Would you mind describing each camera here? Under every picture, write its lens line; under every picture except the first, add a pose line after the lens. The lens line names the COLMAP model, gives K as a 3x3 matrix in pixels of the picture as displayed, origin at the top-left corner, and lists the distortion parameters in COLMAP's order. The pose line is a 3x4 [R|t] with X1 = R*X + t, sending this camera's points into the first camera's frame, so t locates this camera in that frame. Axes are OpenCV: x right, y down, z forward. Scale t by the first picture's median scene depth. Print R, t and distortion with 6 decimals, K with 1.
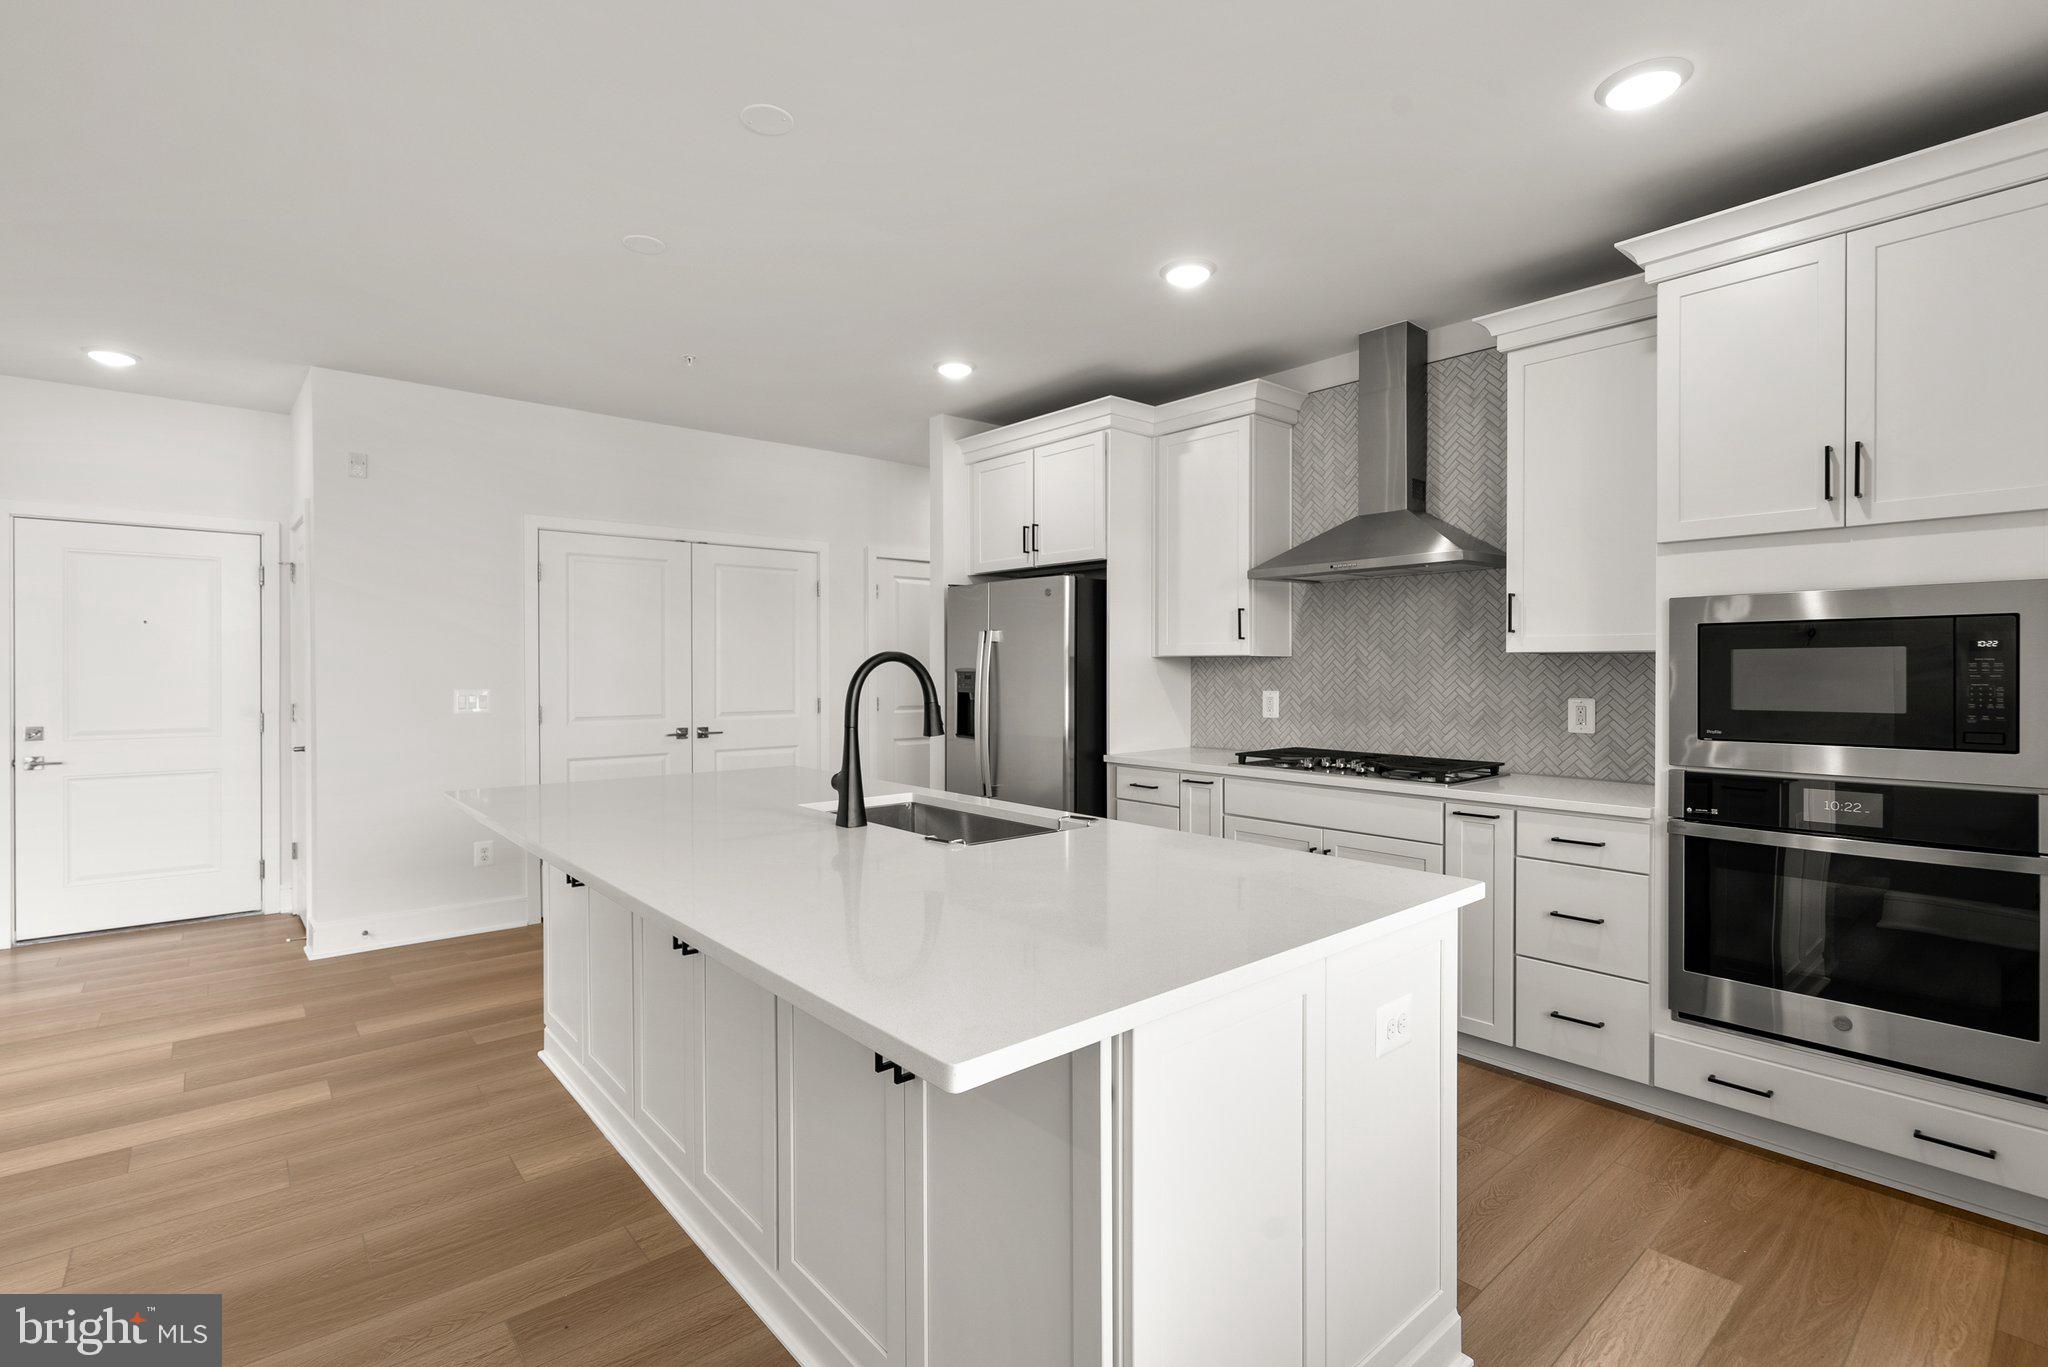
lens RADIAL K [[944.9, 0, 1020.2], [0, 944.9, 684.7], [0, 0, 1]] dist [-0.000180, -0.000520]
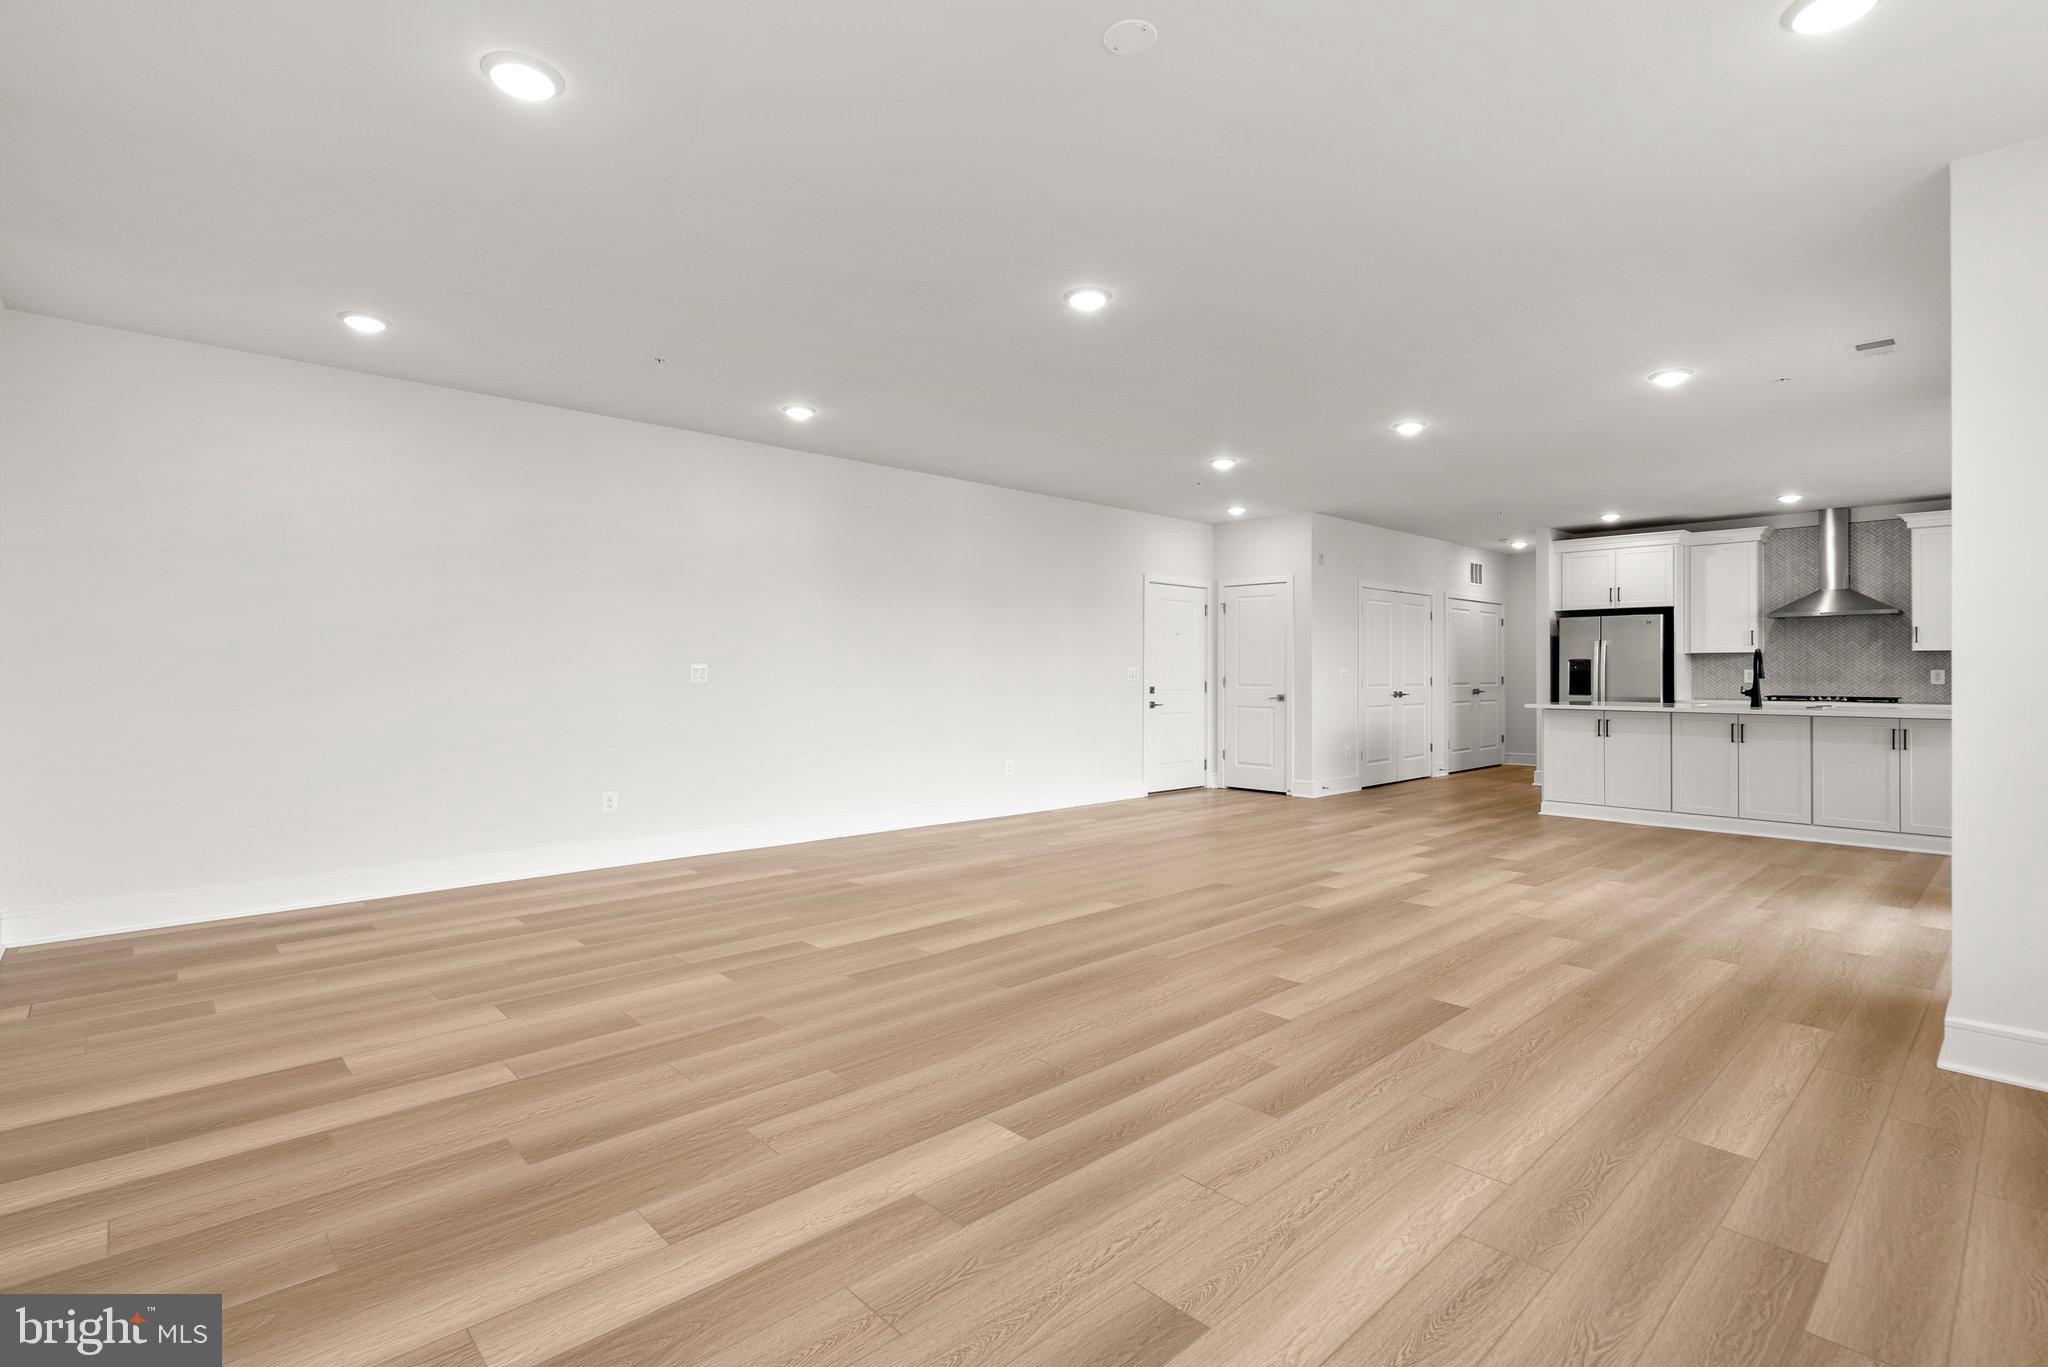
lens RADIAL K [[944.9, 0, 1025.0], [0, 944.9, 670.3], [0, 0, 1]] dist [-0.000180, -0.000520]
pose [[0.999097, 0.002372, 0.042421, -1.460781], [-0.001394, 0.999733, -0.023076, 0.059341], [-0.042464, 0.022996, 0.998833, -1.041279]]
